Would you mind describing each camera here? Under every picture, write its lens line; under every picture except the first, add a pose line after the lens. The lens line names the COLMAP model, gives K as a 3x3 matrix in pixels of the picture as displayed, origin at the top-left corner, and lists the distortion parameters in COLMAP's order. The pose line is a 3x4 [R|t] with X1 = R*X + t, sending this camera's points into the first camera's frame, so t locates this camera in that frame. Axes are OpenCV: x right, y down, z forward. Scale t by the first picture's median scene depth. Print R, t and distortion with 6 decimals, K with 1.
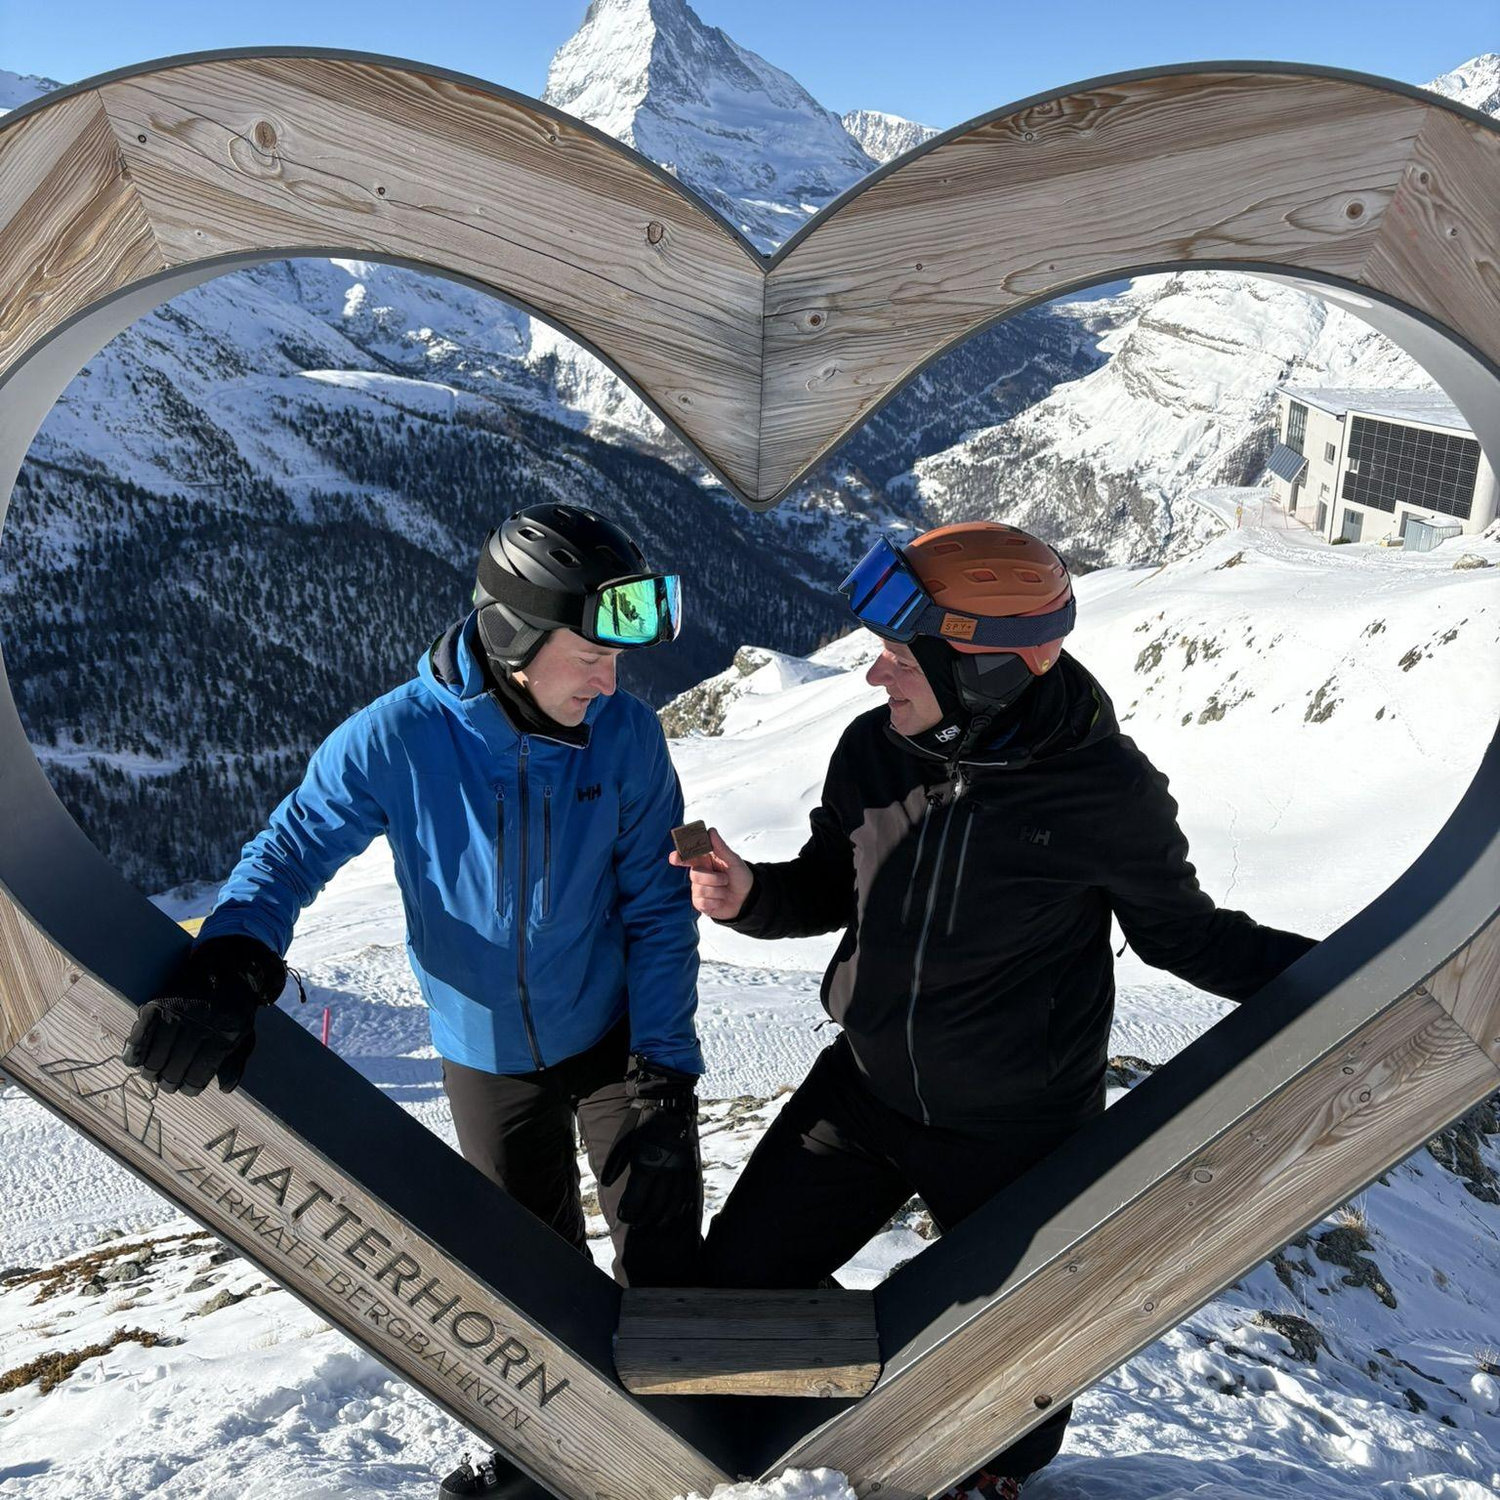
lens RADIAL K [[1523.9, 0, 748.8], [0, 1523.9, 759.2], [0, 0, 1]] dist [0.006365, 0.019364]
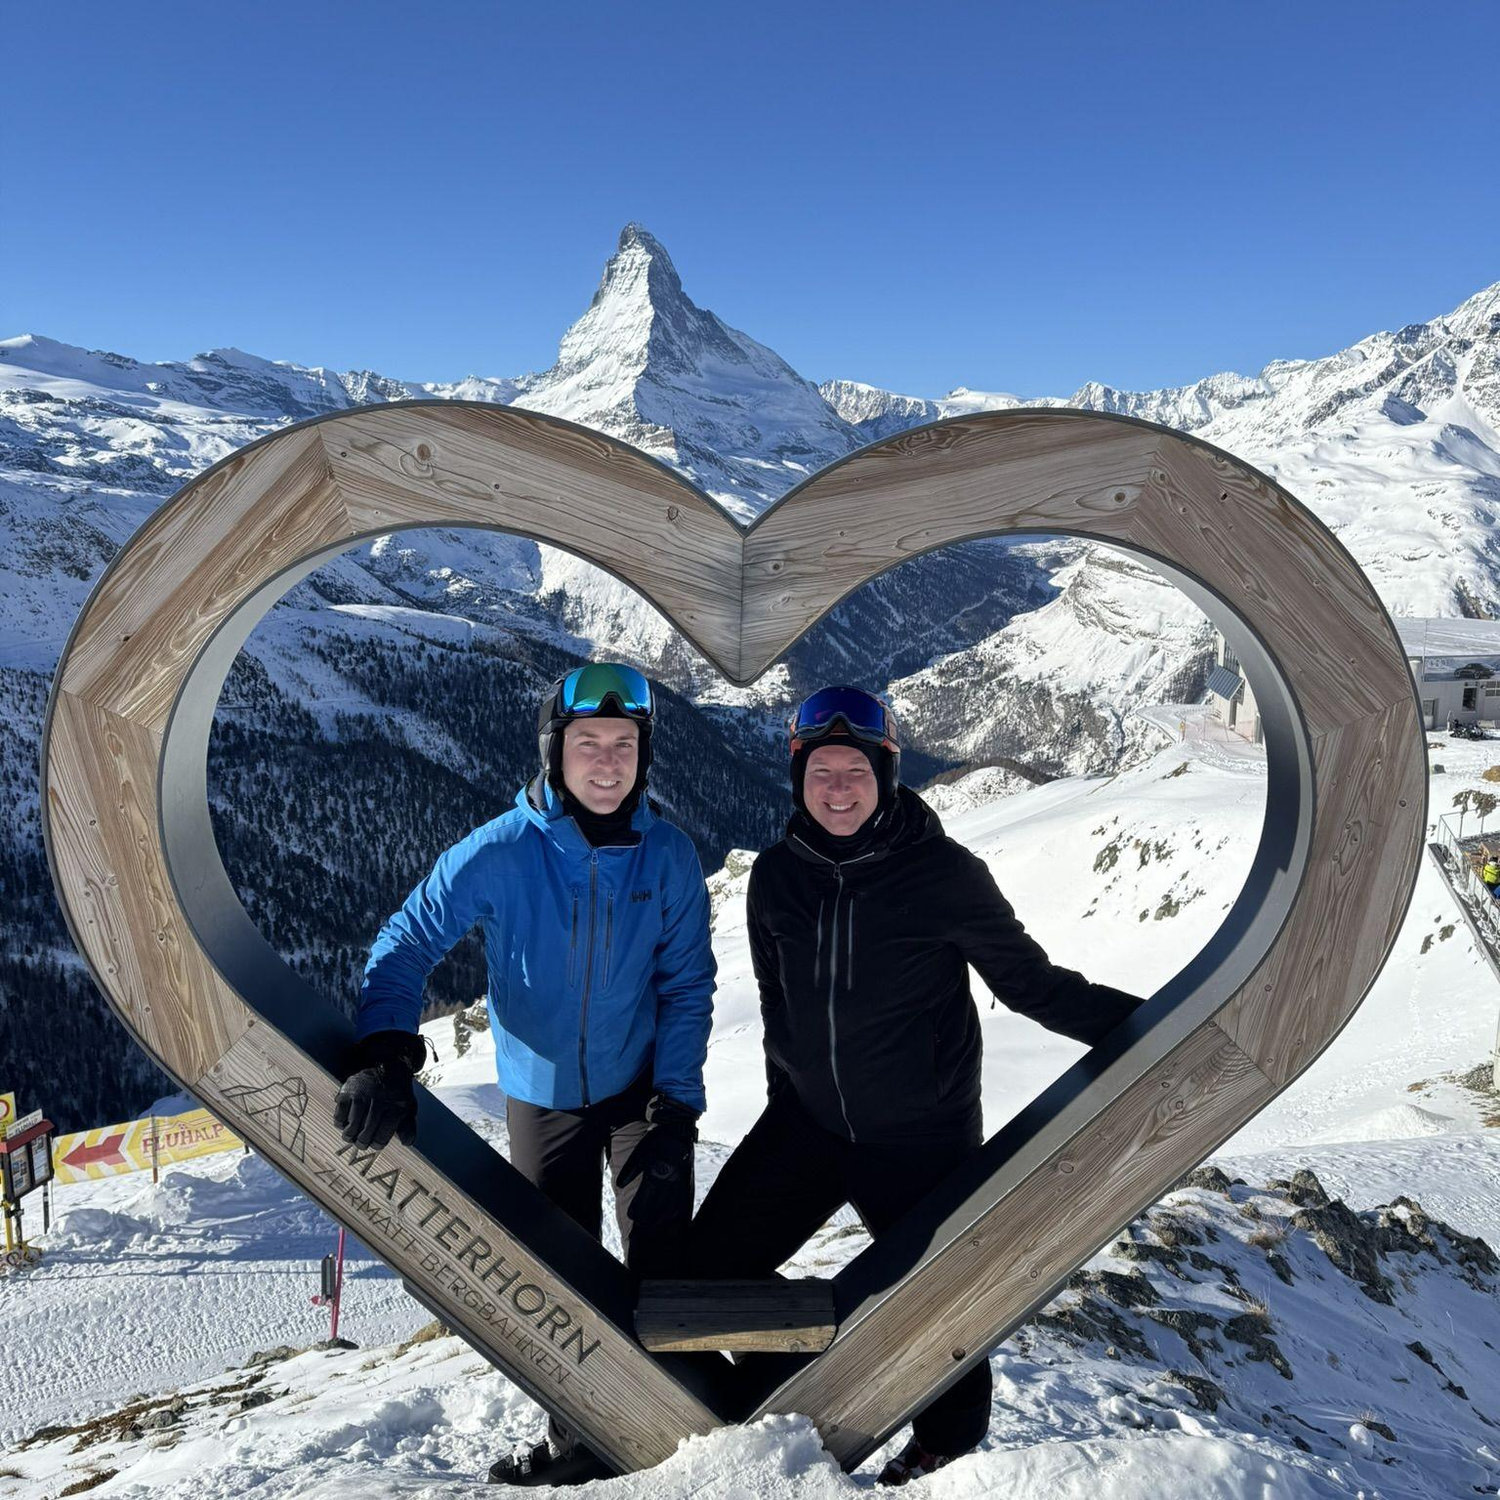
lens RADIAL K [[1502.7, 0, 765.6], [0, 1502.7, 759.2], [0, 0, 1]] dist [0.170051, -0.401664]
pose [[0.999840, -0.005073, 0.017149, 0.000940], [0.007549, 0.989030, -0.147524, 0.019540], [-0.016212, 0.147630, 0.988910, -0.072184]]
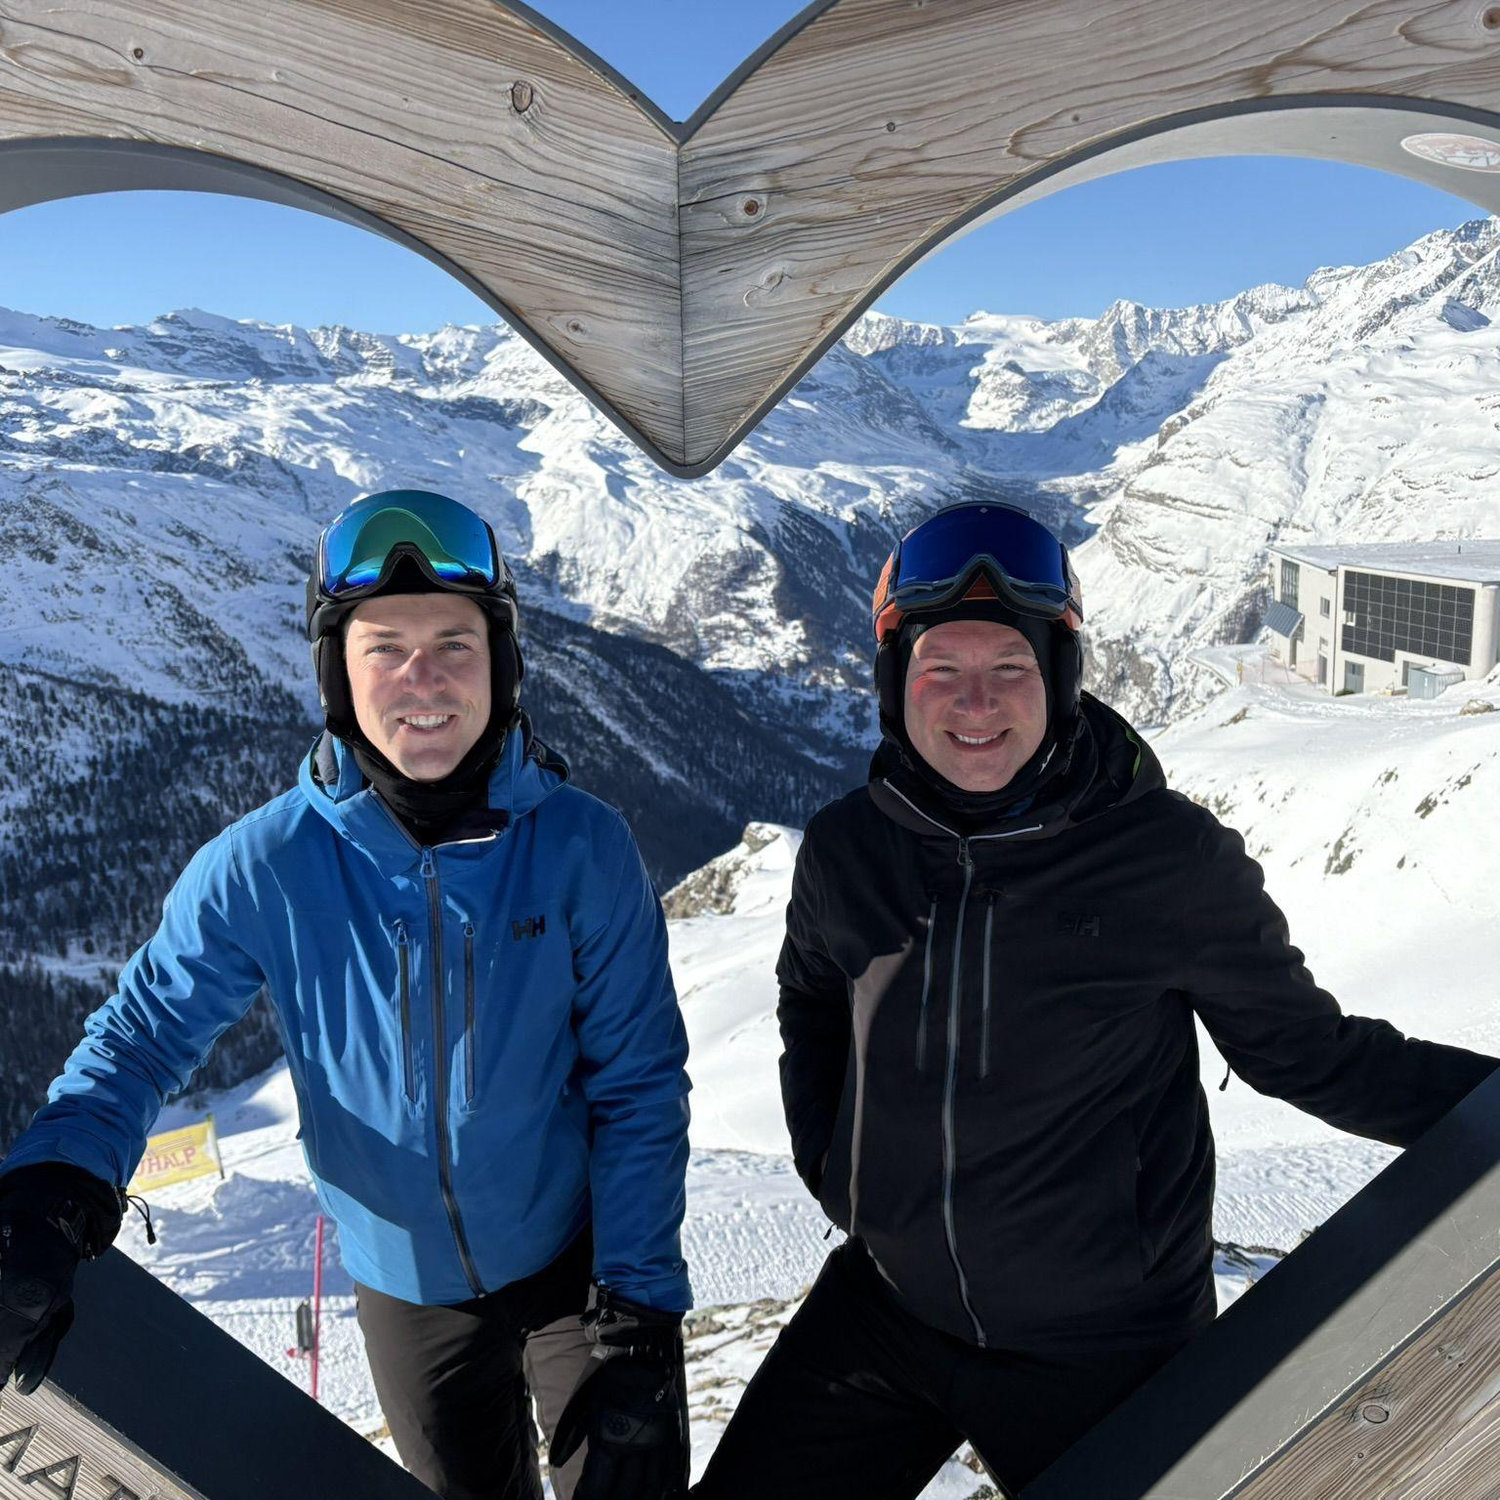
lens RADIAL K [[1444.6, 0, 748.2], [0, 1444.6, 774.2], [0, 0, 1]] dist [0.073039, -0.150364]
pose [[0.998934, -0.044956, -0.010479, 0.005552], [0.043332, 0.991475, -0.122879, 0.009013], [0.015914, 0.122293, 0.992366, 0.052005]]
